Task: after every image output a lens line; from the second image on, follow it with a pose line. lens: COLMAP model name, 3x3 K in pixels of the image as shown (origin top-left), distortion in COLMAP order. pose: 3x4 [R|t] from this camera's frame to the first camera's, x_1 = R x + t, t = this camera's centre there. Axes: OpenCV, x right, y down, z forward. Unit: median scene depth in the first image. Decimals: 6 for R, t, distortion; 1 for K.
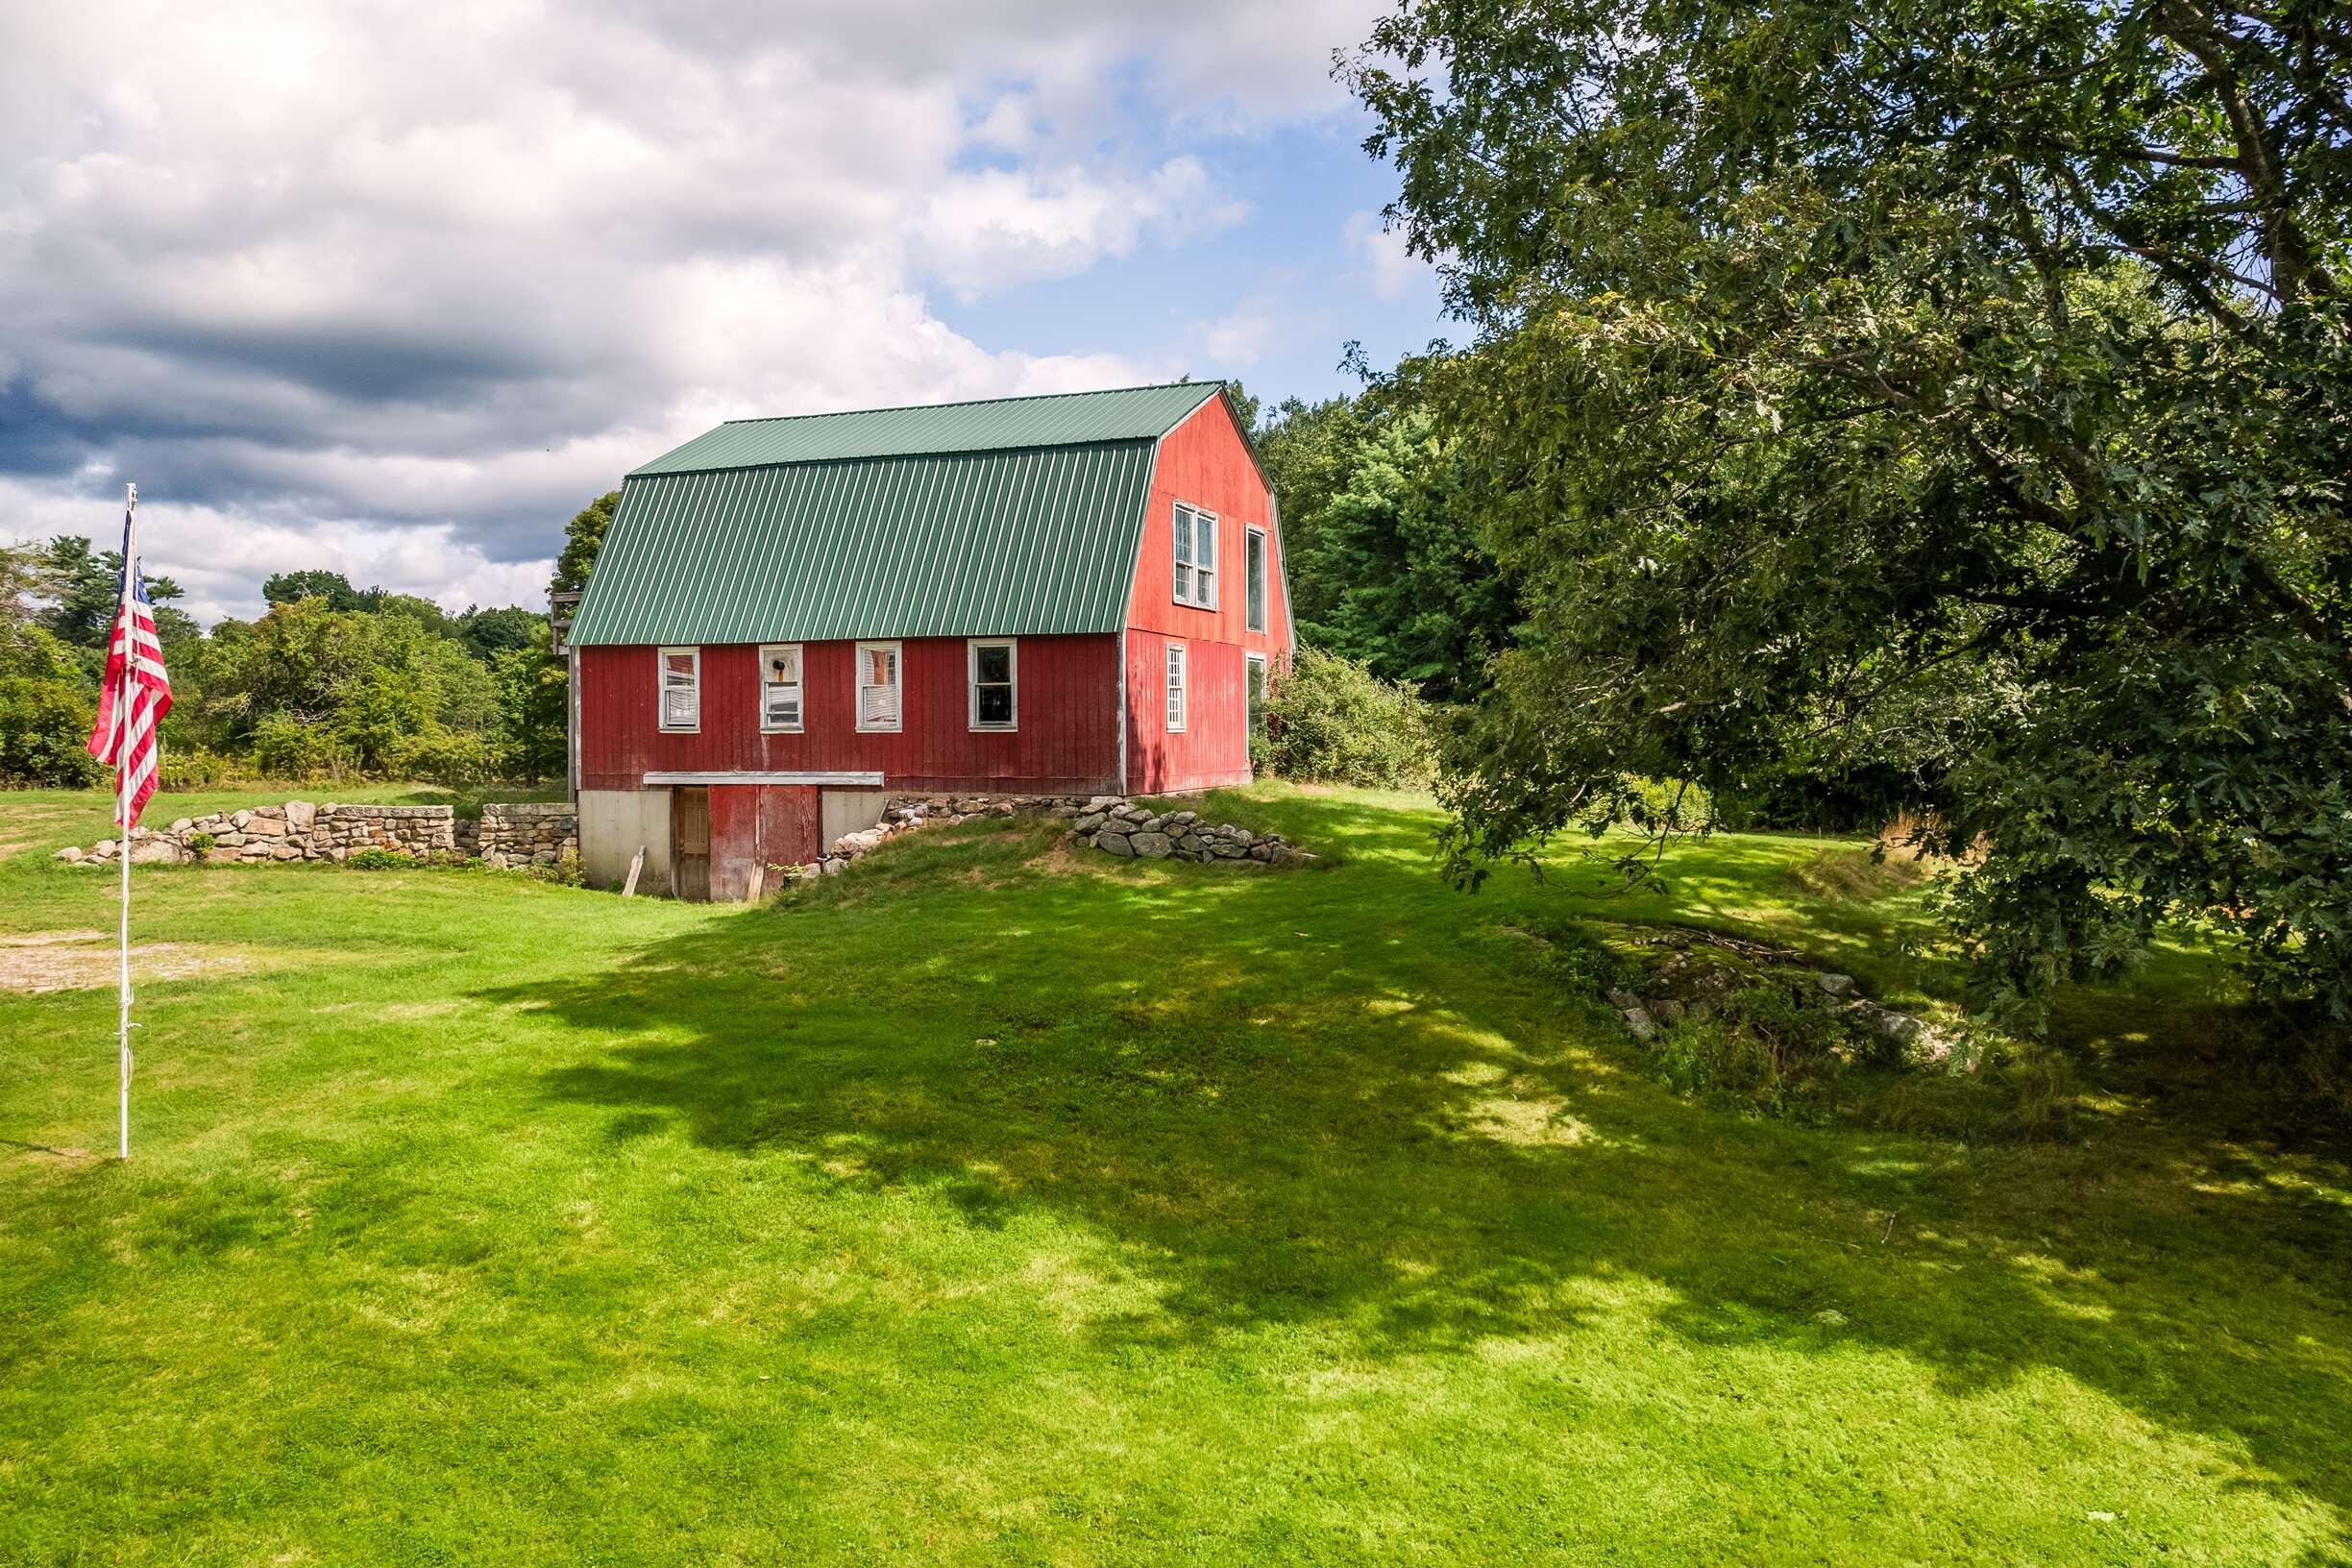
lens RADIAL K [[1583.5, 0, 1235.0], [0, 1583.5, 712.2], [0, 0, 1]] dist [-0.068946, 0.072045]
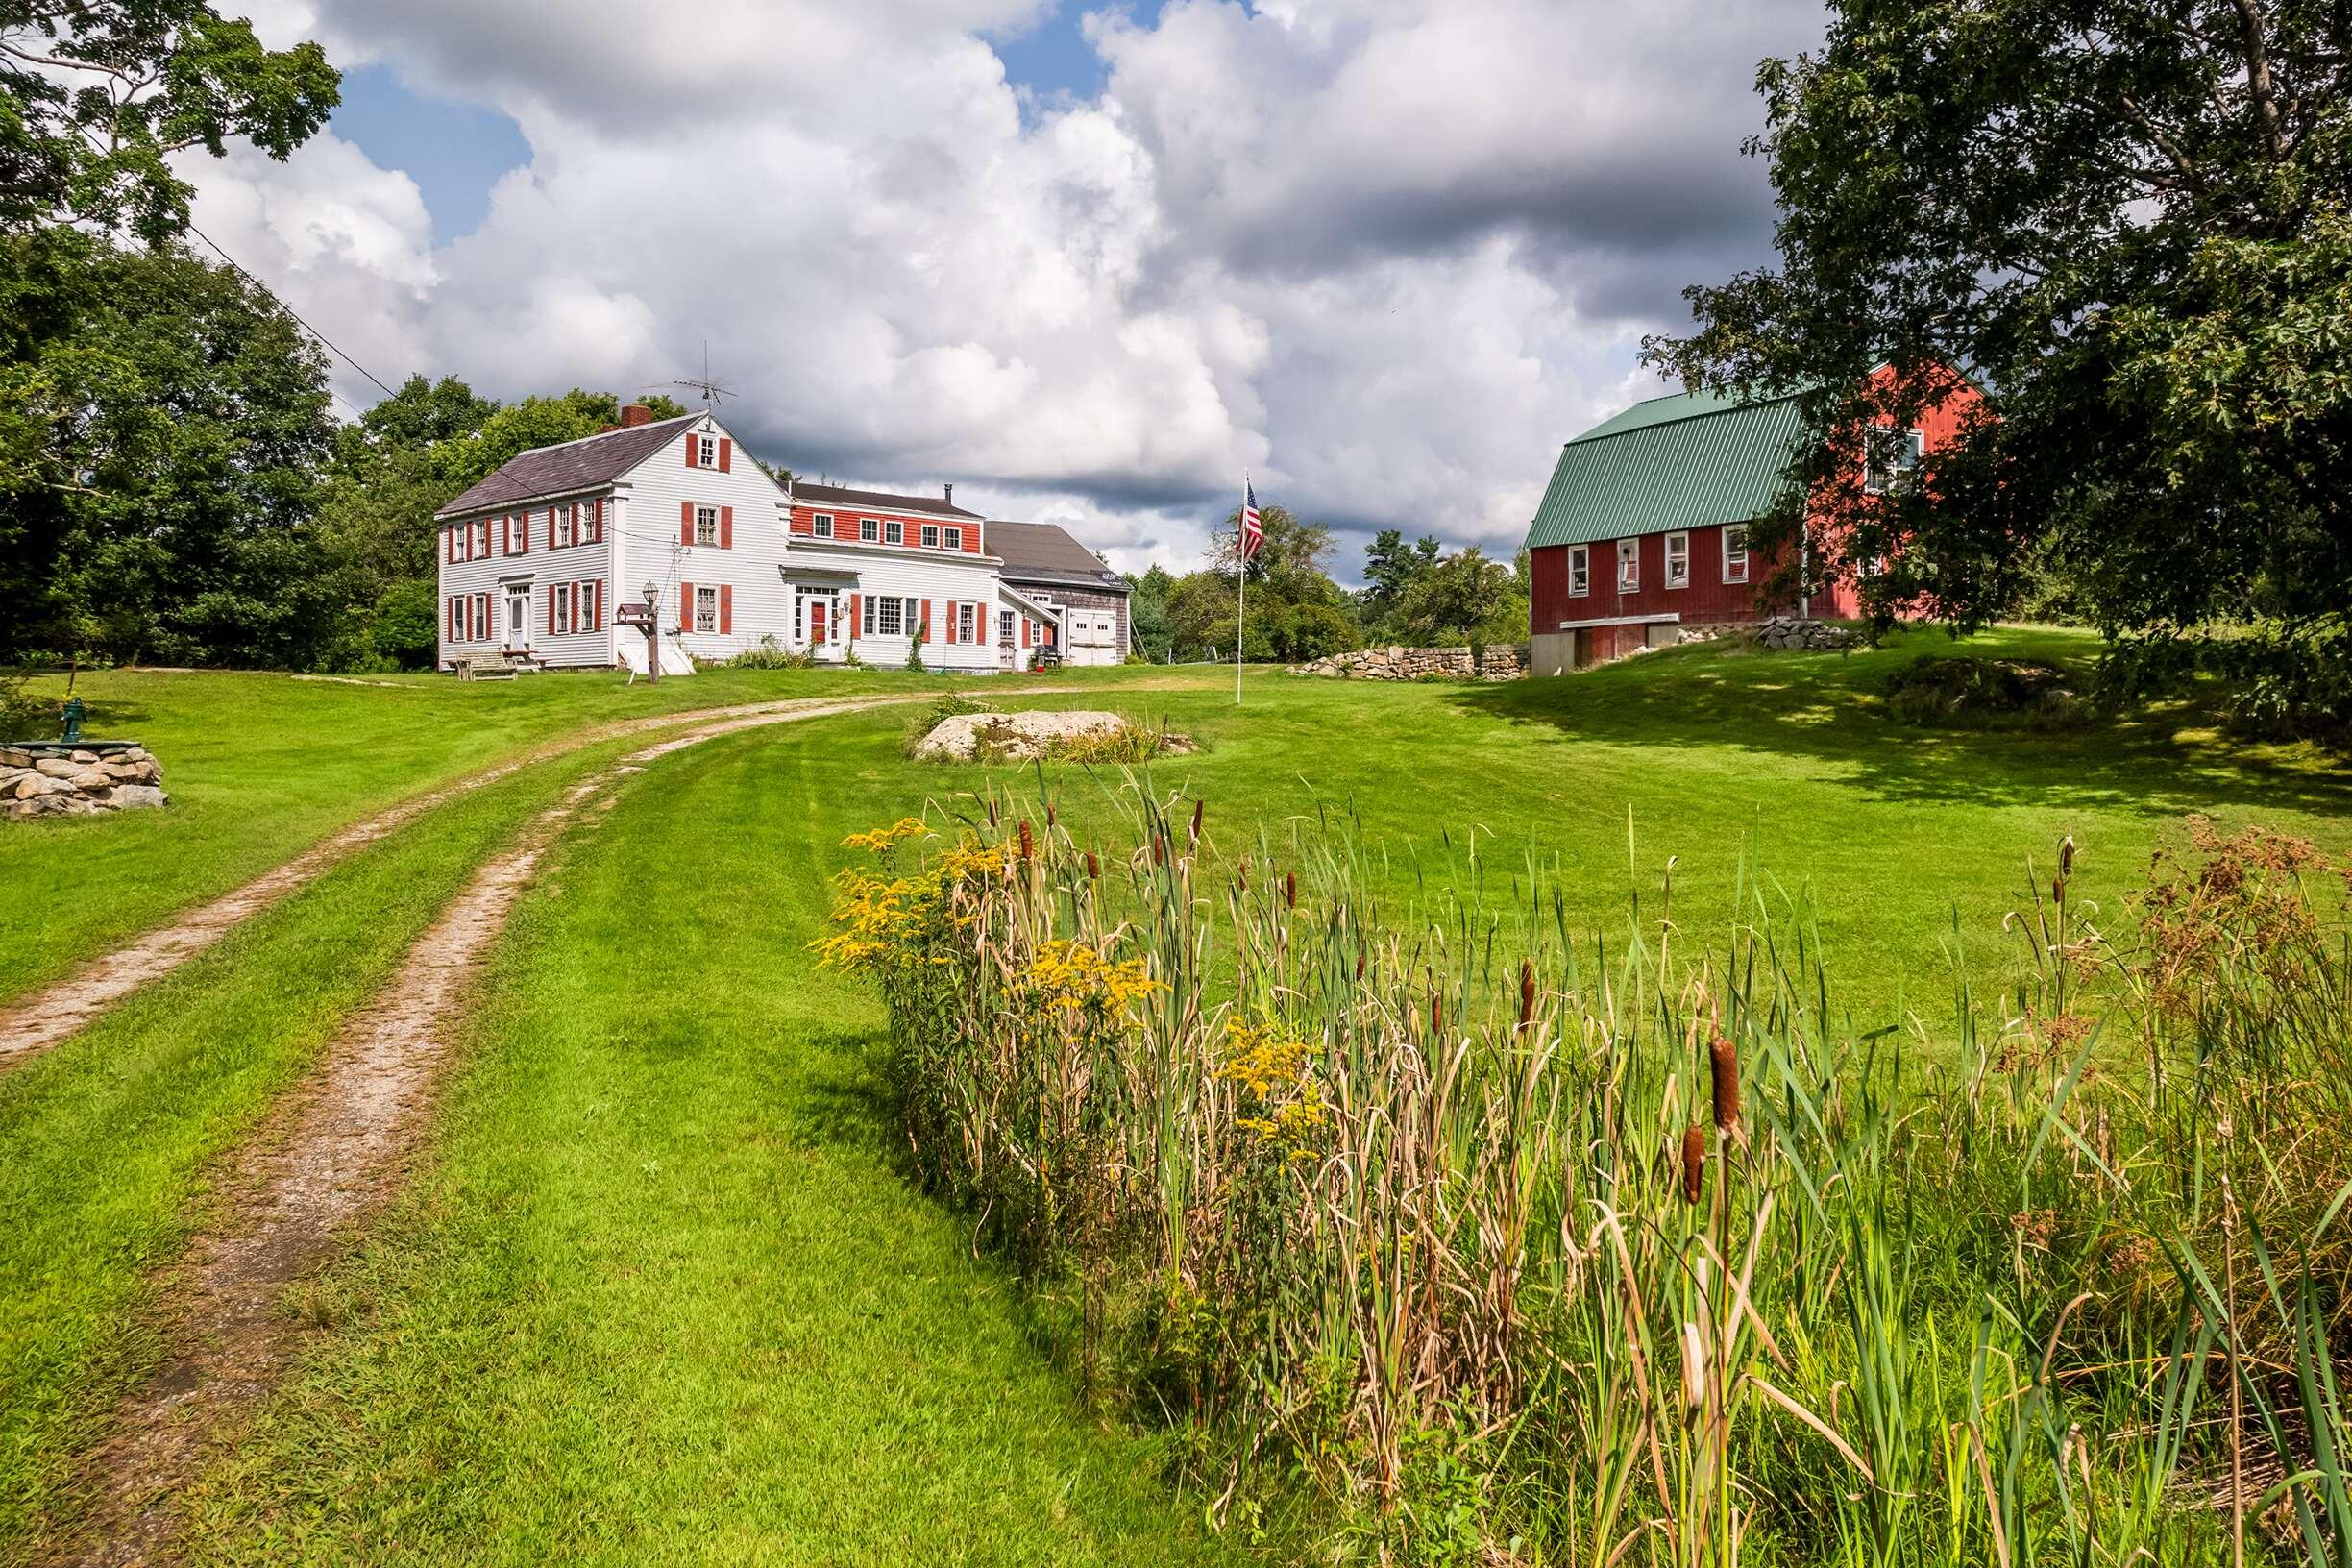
lens RADIAL K [[1594.2, 0, 1229.5], [0, 1594.2, 645.8], [0, 0, 1]] dist [-0.031773, 0.003003]
pose [[0.728224, -0.019627, -0.685058, 0.515085], [0.005324, 0.999722, -0.022983, 0.099632], [0.685318, 0.013089, 0.728126, -0.458132]]
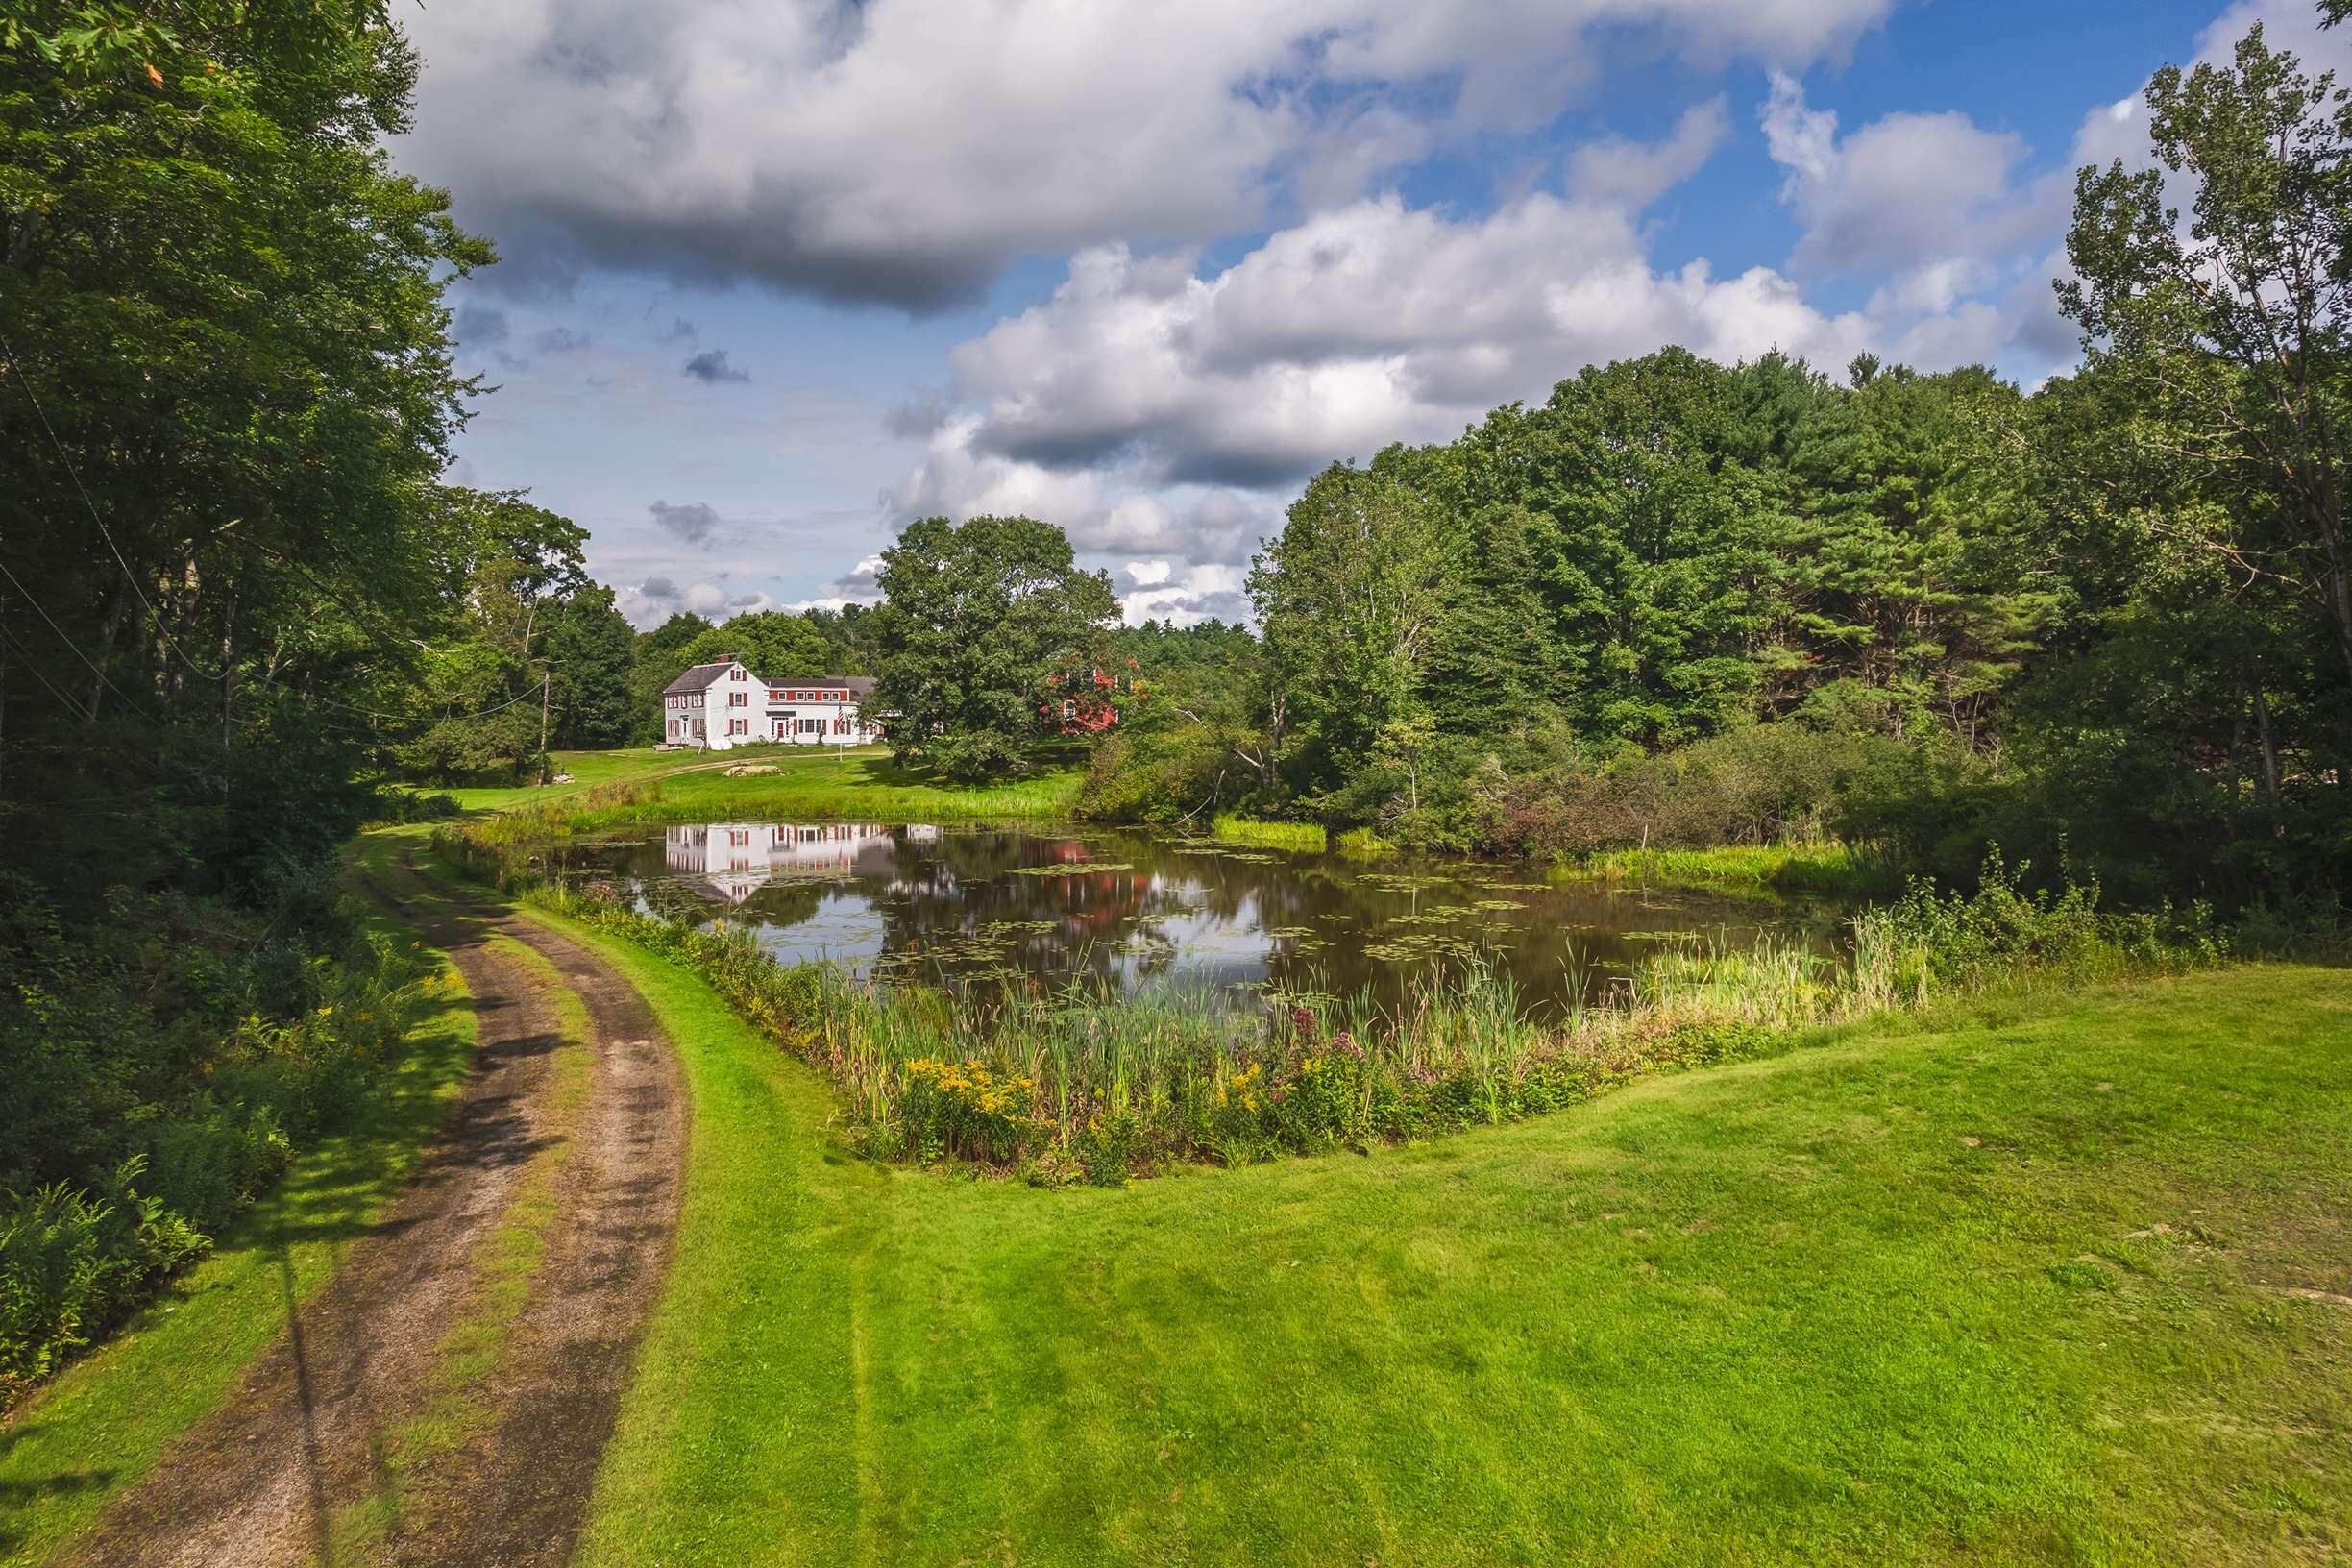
lens RADIAL K [[1524.0, 0, 1182.9], [0, 1524.0, 721.8], [0, 0, 1]] dist [-0.061065, 0.060163]
pose [[0.557742, -0.000727, -0.830014, 3.585038], [0.013048, 0.999884, 0.007893, -0.010367], [0.829912, -0.015232, 0.557686, -1.099903]]
